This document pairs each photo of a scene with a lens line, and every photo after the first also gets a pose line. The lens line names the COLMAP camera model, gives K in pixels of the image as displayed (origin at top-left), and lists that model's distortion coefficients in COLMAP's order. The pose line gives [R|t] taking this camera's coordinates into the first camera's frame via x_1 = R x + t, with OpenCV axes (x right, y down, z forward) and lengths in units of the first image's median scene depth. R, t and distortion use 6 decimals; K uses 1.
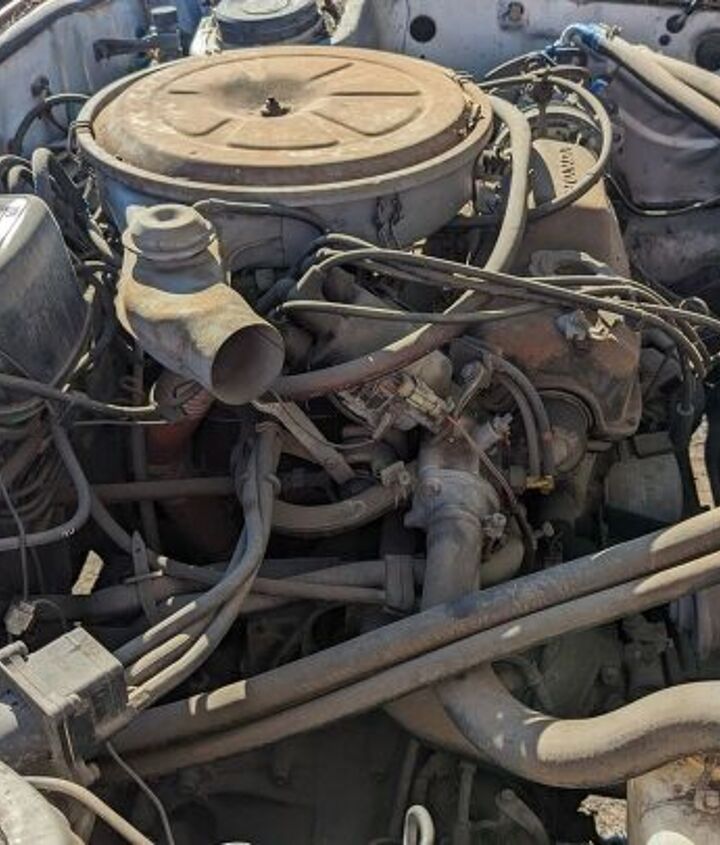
lens RADIAL K [[1022.1, 0, 361.0], [0, 1022.1, 420.9], [0, 0, 1]] dist [0.054241, 0.000000]
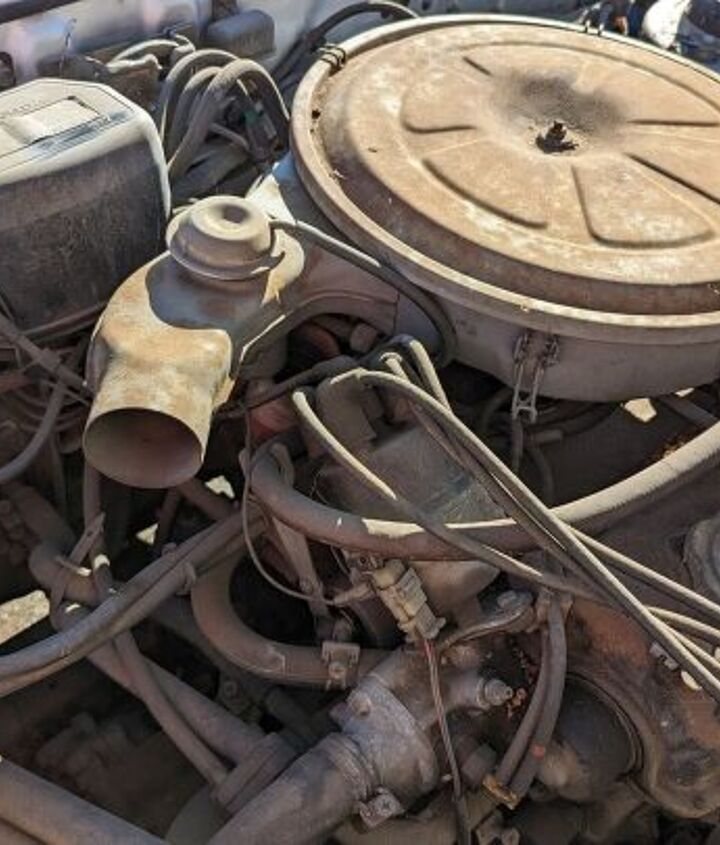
lens RADIAL K [[1022.1, 0, 366.4], [0, 1022.1, 422.4], [0, 0, 1]] dist [0.054241, 0.000000]
pose [[0.750823, 0.544895, -0.373301, 0.231793], [-0.498813, 0.838246, 0.220294, -0.262170], [0.432955, 0.020805, 0.901175, 0.321740]]
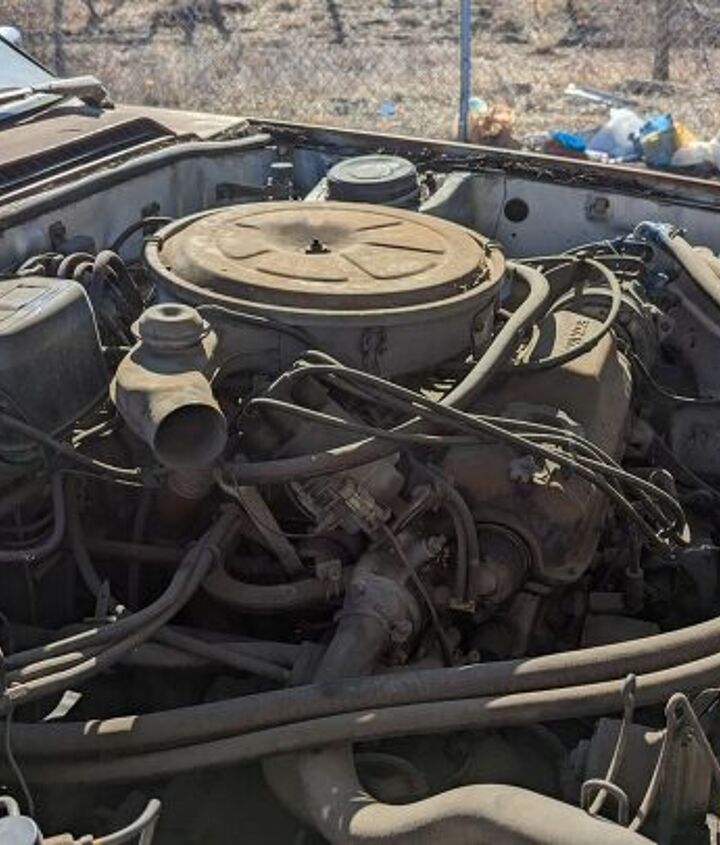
lens RADIAL K [[1022.1, 0, 353.6], [0, 1022.1, 422.2], [0, 0, 1]] dist [0.054241, 0.000000]
pose [[0.968384, 0.162080, -0.189637, 0.237160], [-0.190347, 0.971431, -0.141738, 0.048074], [0.161246, 0.173354, 0.971570, -0.092077]]
